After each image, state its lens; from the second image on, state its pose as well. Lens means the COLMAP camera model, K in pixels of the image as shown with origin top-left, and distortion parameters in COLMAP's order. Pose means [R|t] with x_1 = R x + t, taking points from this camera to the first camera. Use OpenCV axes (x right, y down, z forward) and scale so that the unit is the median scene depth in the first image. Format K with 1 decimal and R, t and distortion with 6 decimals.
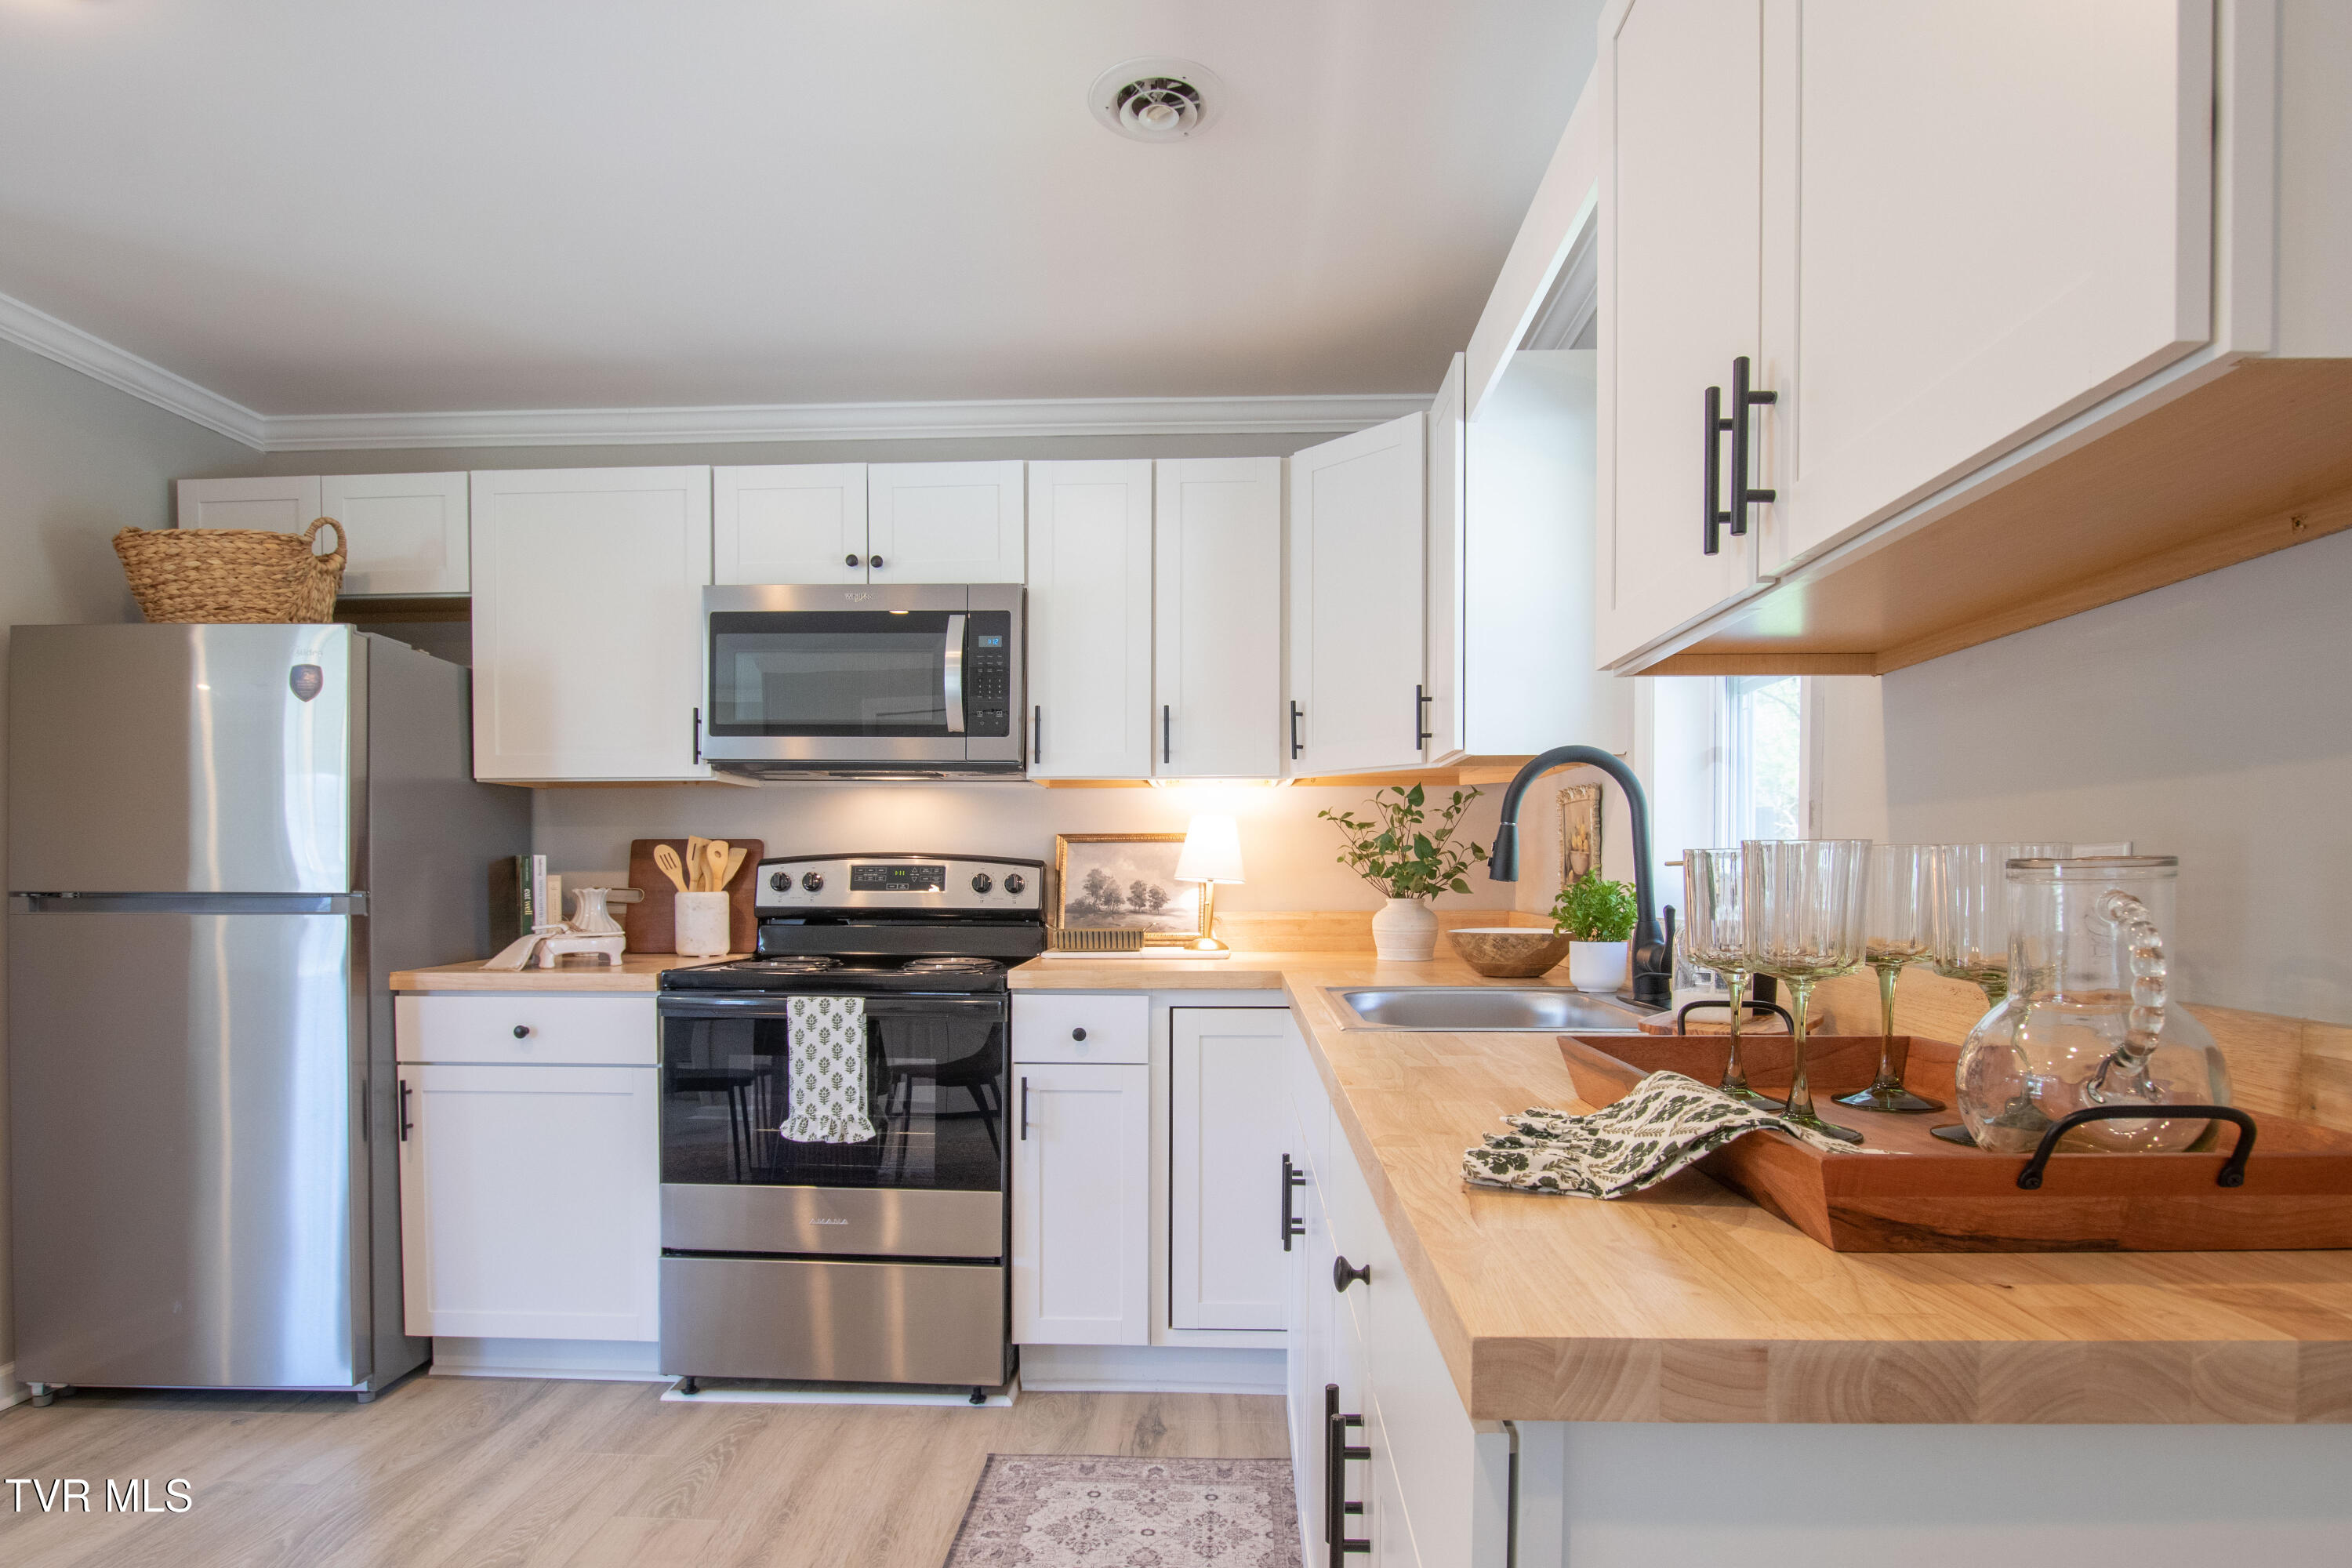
lens RADIAL K [[1245.4, 0, 1130.9], [0, 1245.4, 896.6], [0, 0, 1]] dist [-0.001935, -0.000029]
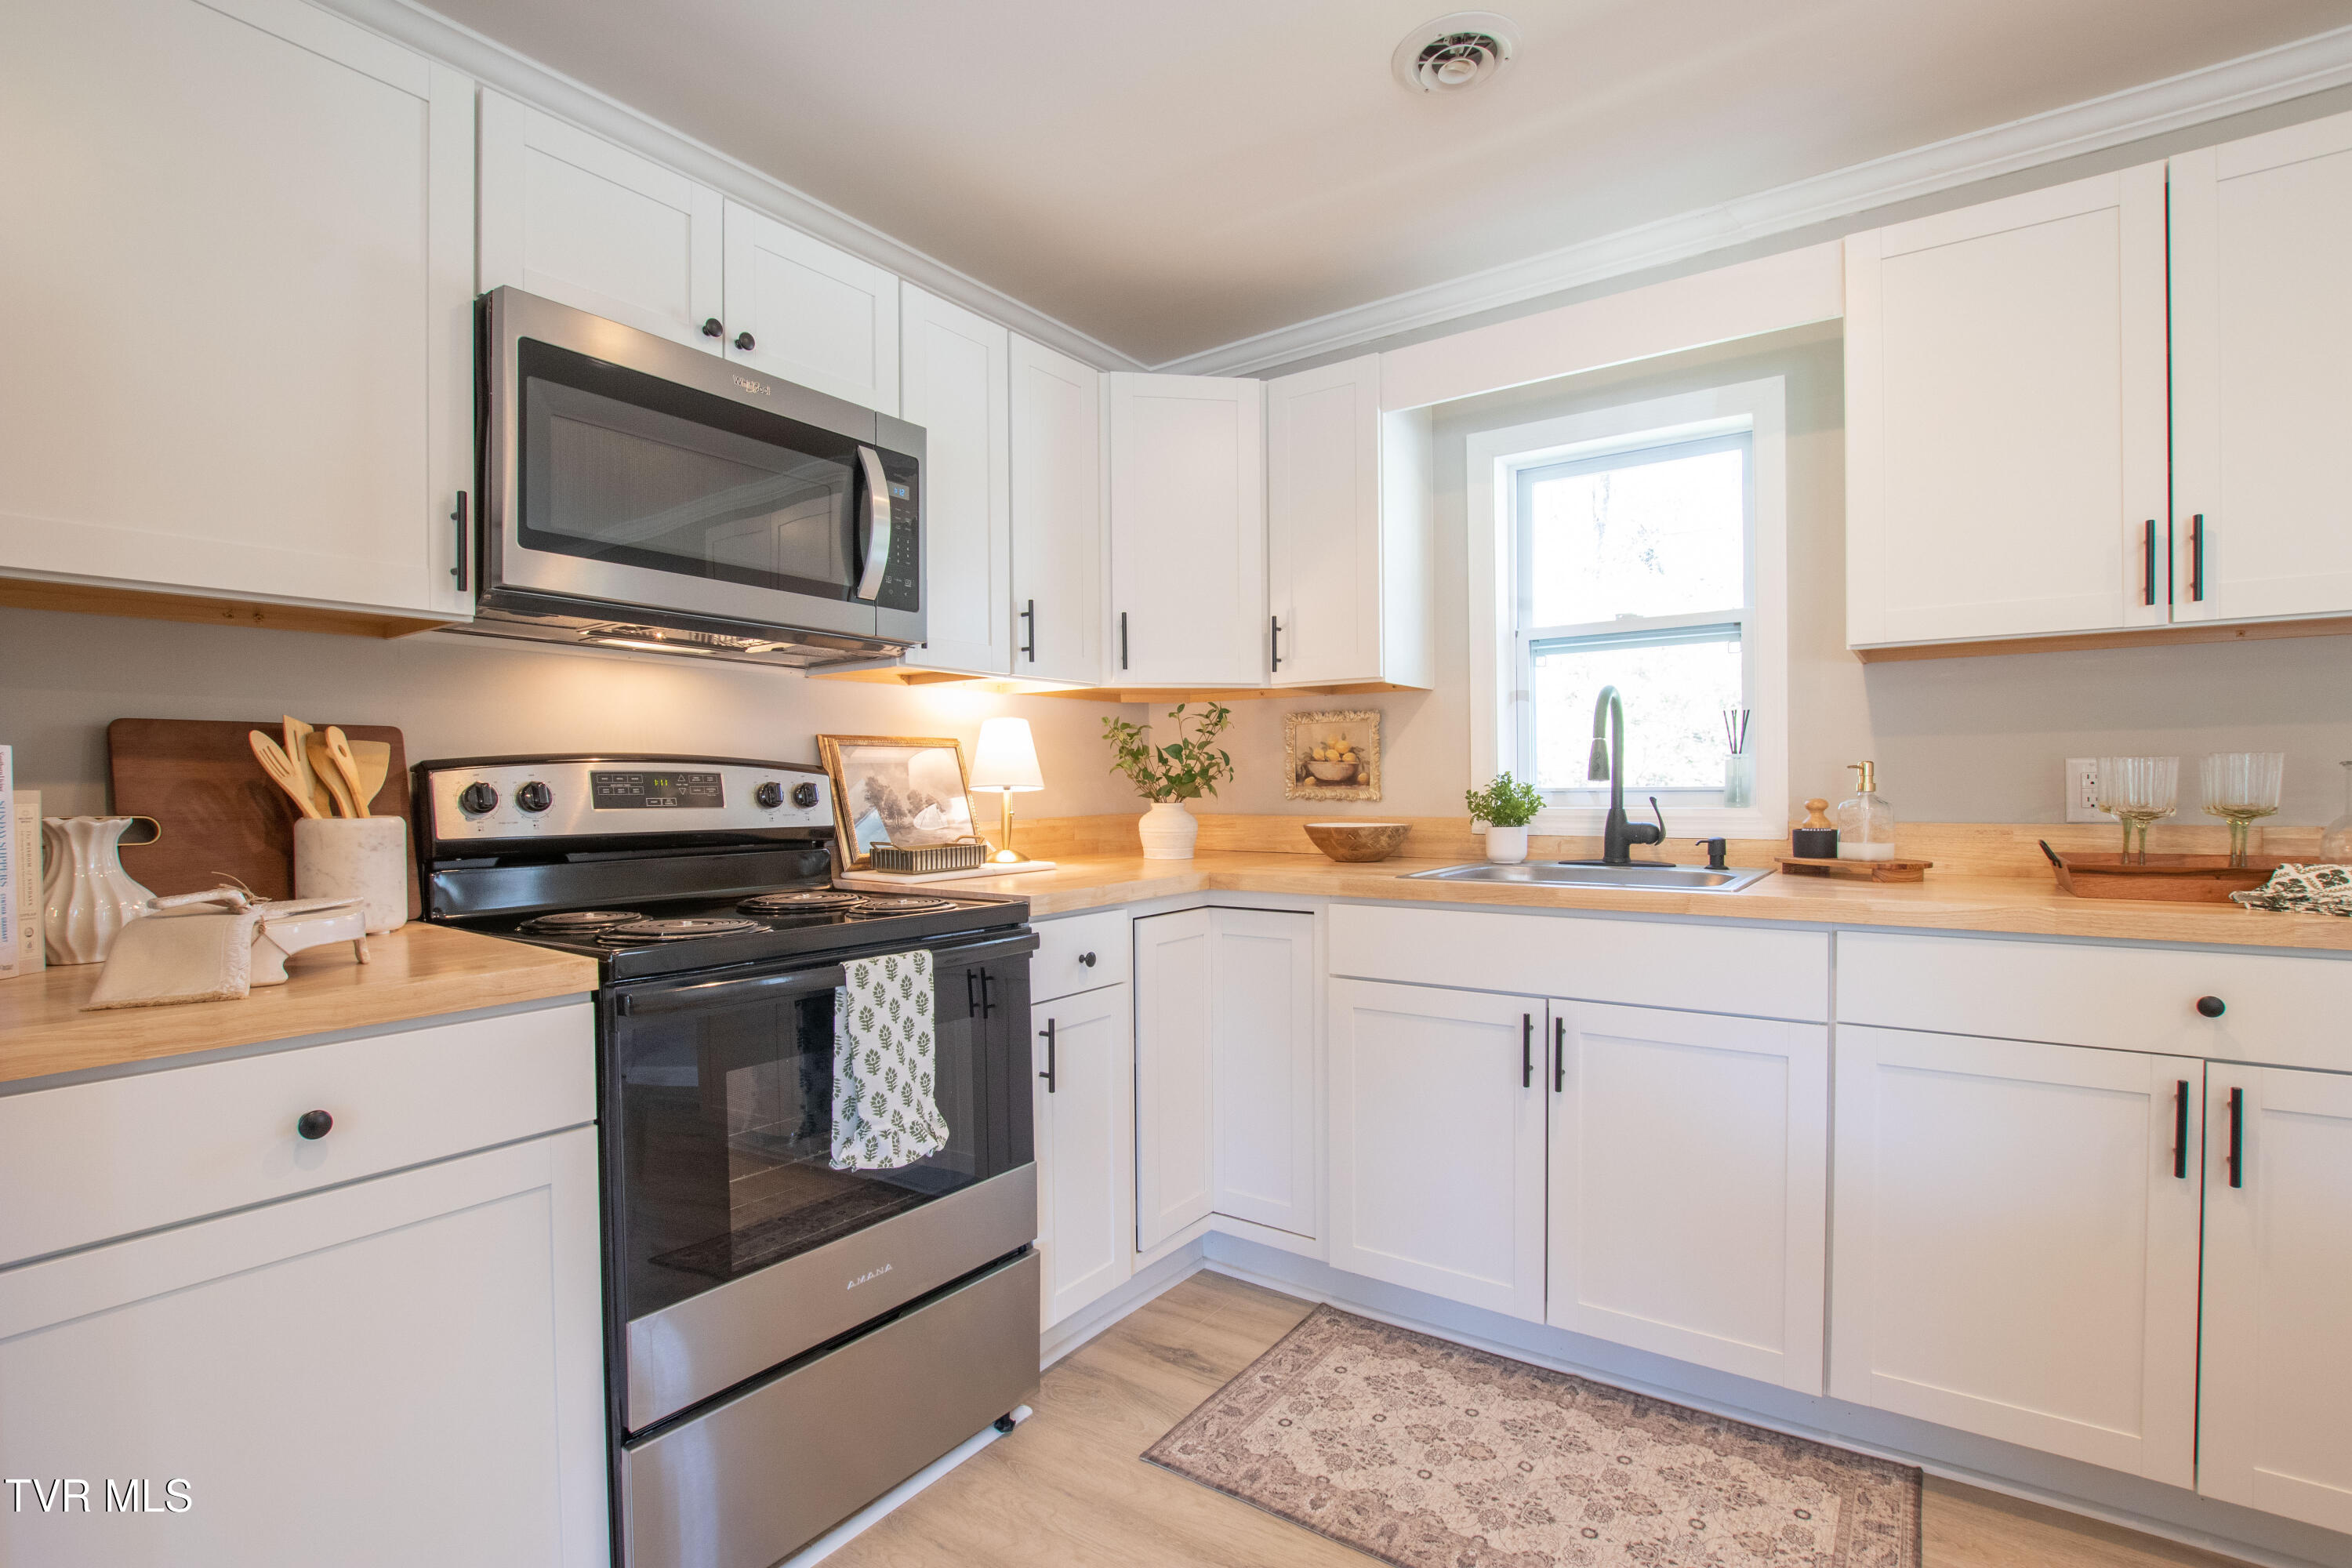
lens RADIAL K [[1088.5, 0, 1179.4], [0, 1088.5, 798.1], [0, 0, 1]] dist [-0.018819, 0.001253]
pose [[0.548658, -0.018036, 0.835852, -0.598255], [0.026162, 0.999648, 0.004397, -0.005906], [-0.835637, 0.019455, 0.548937, 0.470978]]
